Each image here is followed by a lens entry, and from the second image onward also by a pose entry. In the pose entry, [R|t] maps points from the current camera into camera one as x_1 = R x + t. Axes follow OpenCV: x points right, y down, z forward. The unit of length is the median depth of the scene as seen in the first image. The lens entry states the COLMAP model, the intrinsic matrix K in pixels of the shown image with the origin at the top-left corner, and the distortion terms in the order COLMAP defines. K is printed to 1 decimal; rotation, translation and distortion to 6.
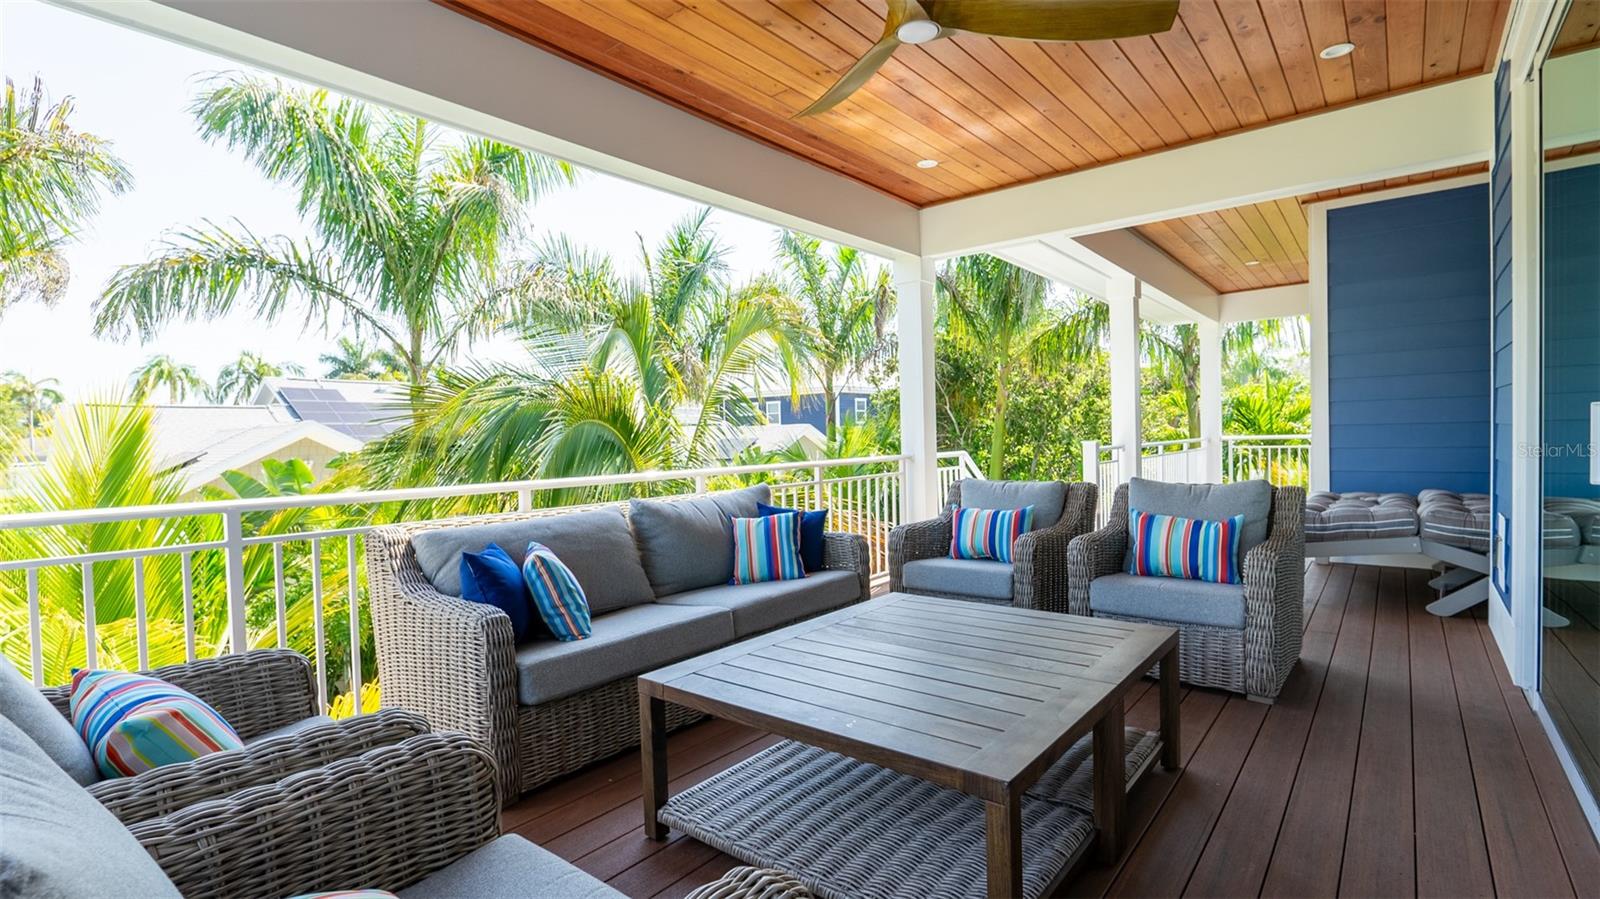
lens RADIAL K [[748.3, 0, 808.3], [0, 748.3, 447.4], [0, 0, 1]] dist [-0.014283, 0.000768]
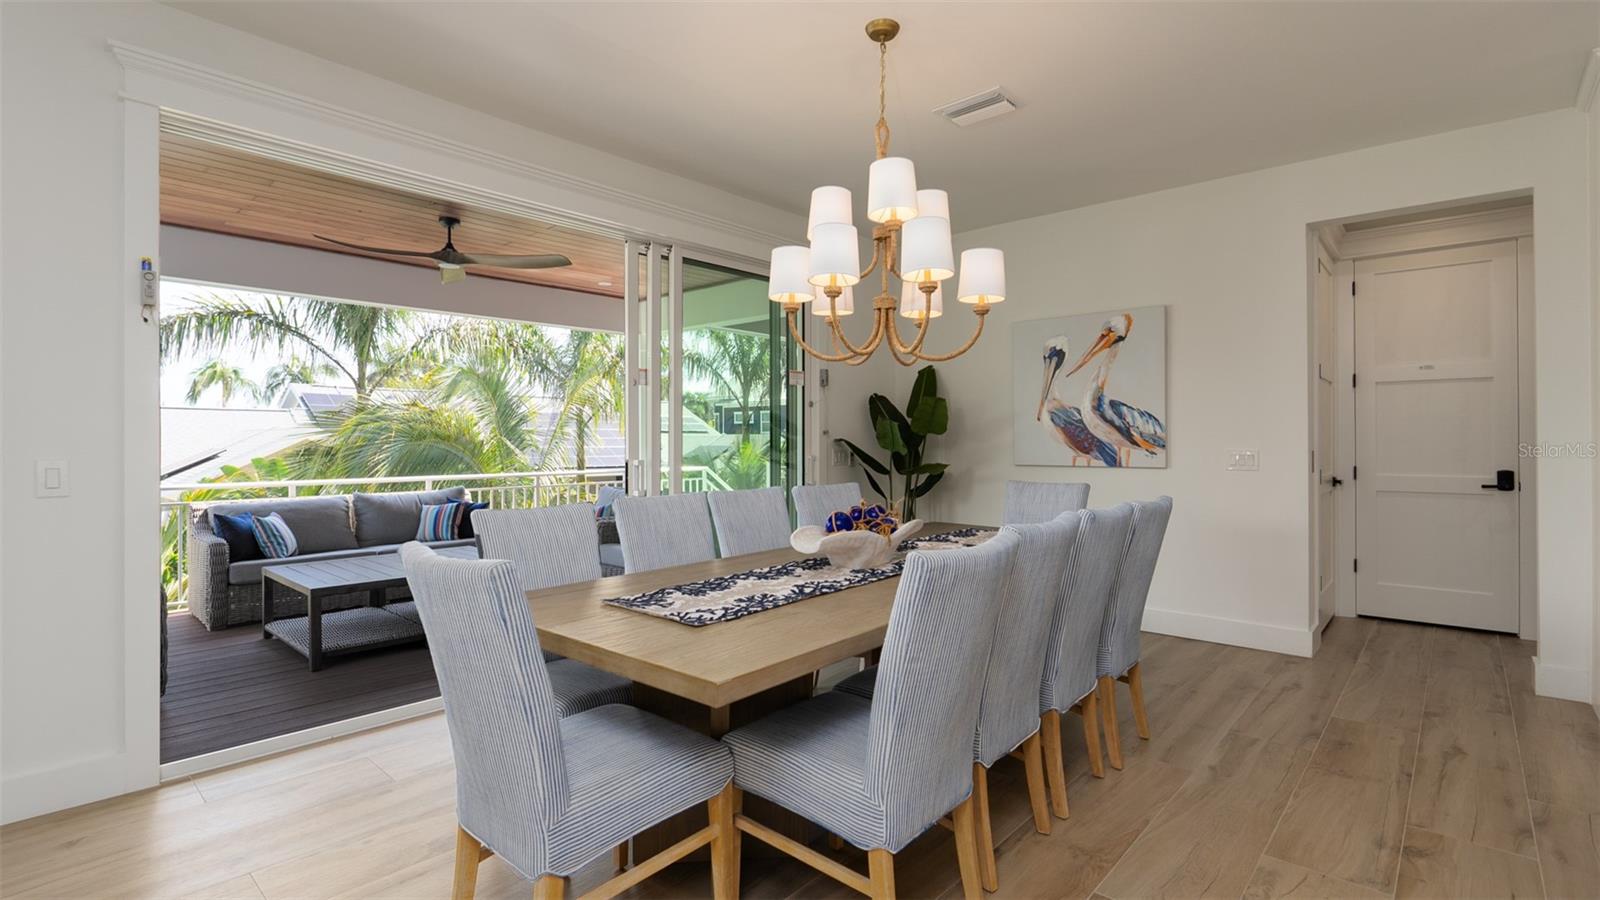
lens RADIAL K [[734.4, 0, 806.3], [0, 734.4, 441.8], [0, 0, 1]] dist [-0.016873, 0.000135]
pose [[0.998280, 0.021821, -0.054407, 0.485764], [-0.022432, 0.999692, -0.010643, -0.029864], [0.054158, 0.011845, 0.998462, -0.358974]]
